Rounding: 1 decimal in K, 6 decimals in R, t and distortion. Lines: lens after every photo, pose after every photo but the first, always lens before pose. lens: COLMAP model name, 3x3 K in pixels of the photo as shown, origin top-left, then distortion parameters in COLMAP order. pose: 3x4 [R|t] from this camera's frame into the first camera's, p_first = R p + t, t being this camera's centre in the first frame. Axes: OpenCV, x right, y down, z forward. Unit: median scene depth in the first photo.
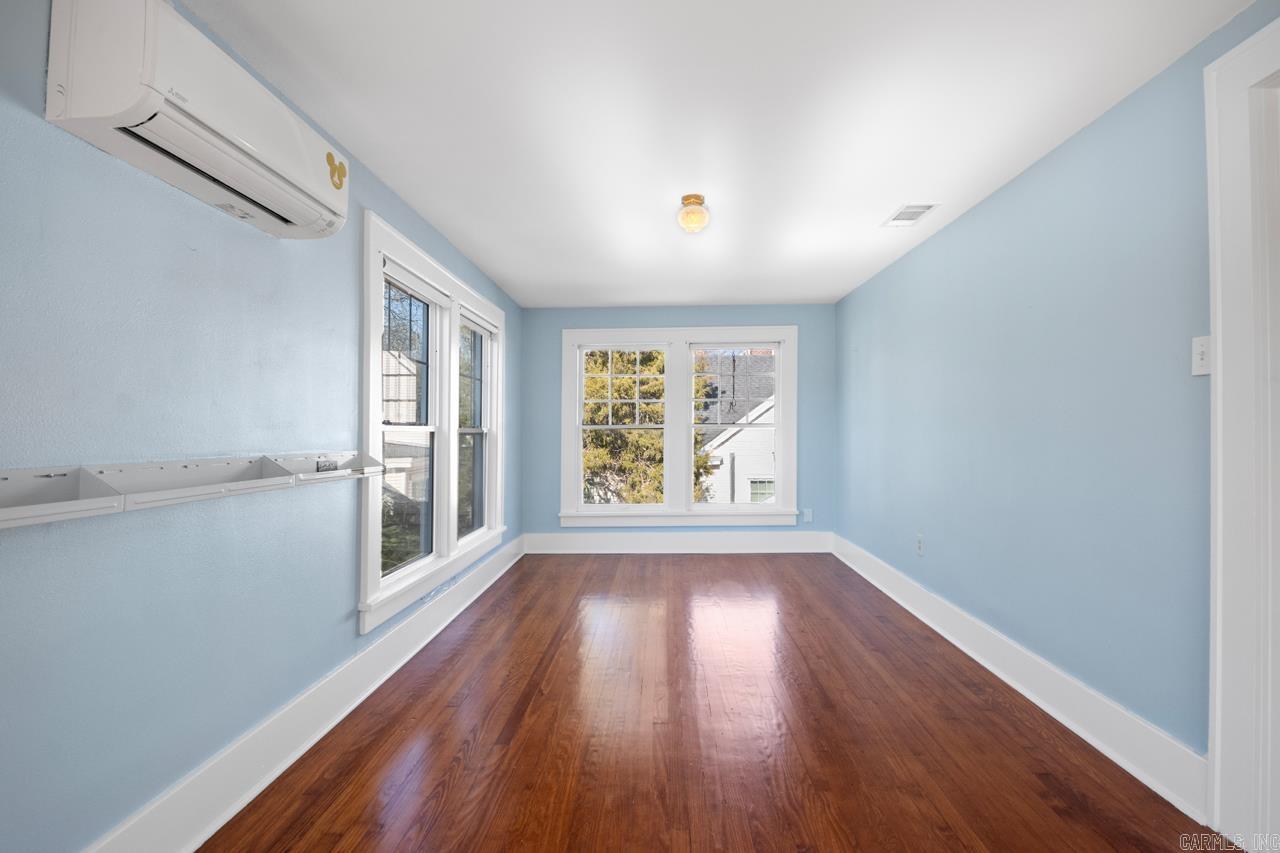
lens RADIAL K [[590.1, 0, 644.9], [0, 590.1, 425.4], [0, 0, 1]] dist [-0.010891, -0.000805]
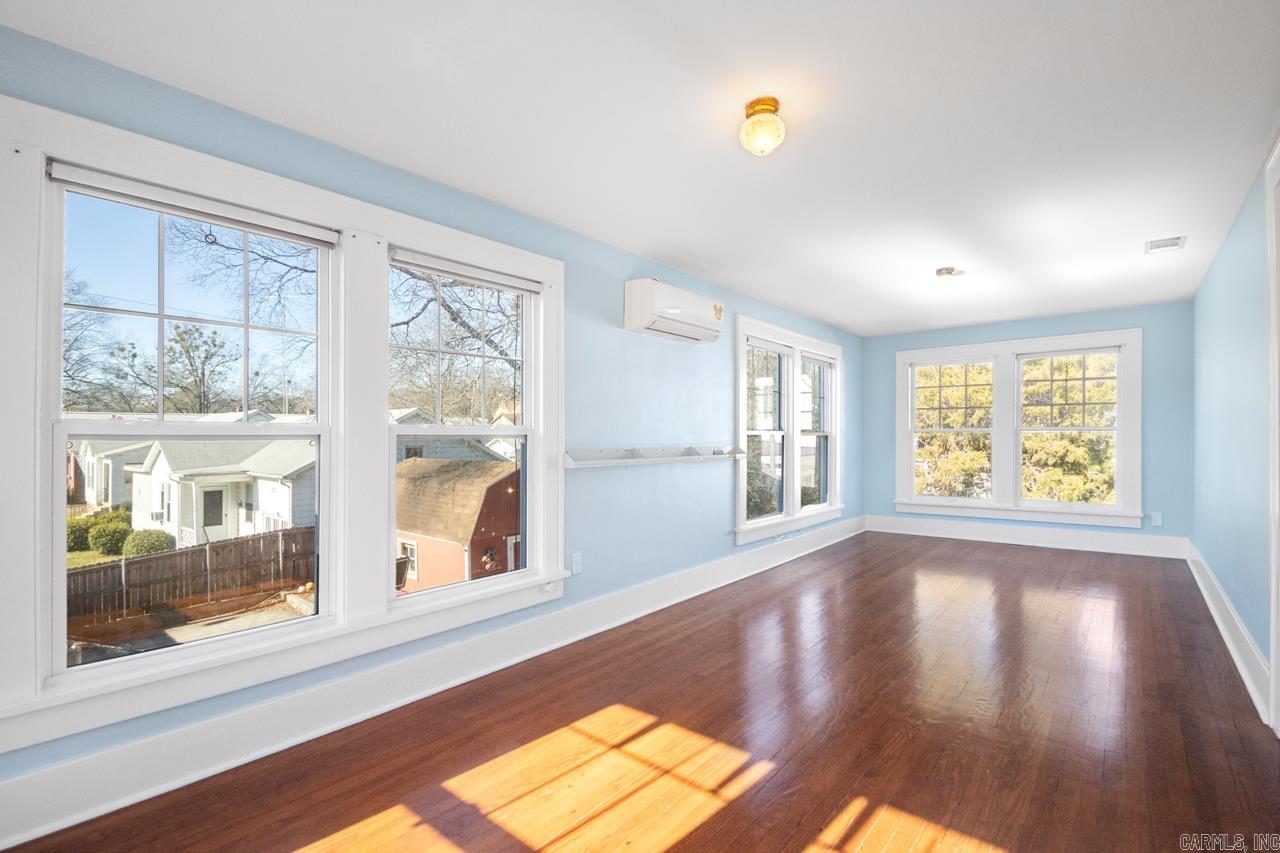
lens RADIAL K [[590.1, 0, 641.5], [0, 590.1, 431.2], [0, 0, 1]] dist [-0.010891, -0.000805]
pose [[0.785431, -0.004444, -0.618934, 0.301427], [0.007710, 0.999967, 0.002604, -0.005831], [0.618902, -0.006817, 0.785439, -0.444481]]
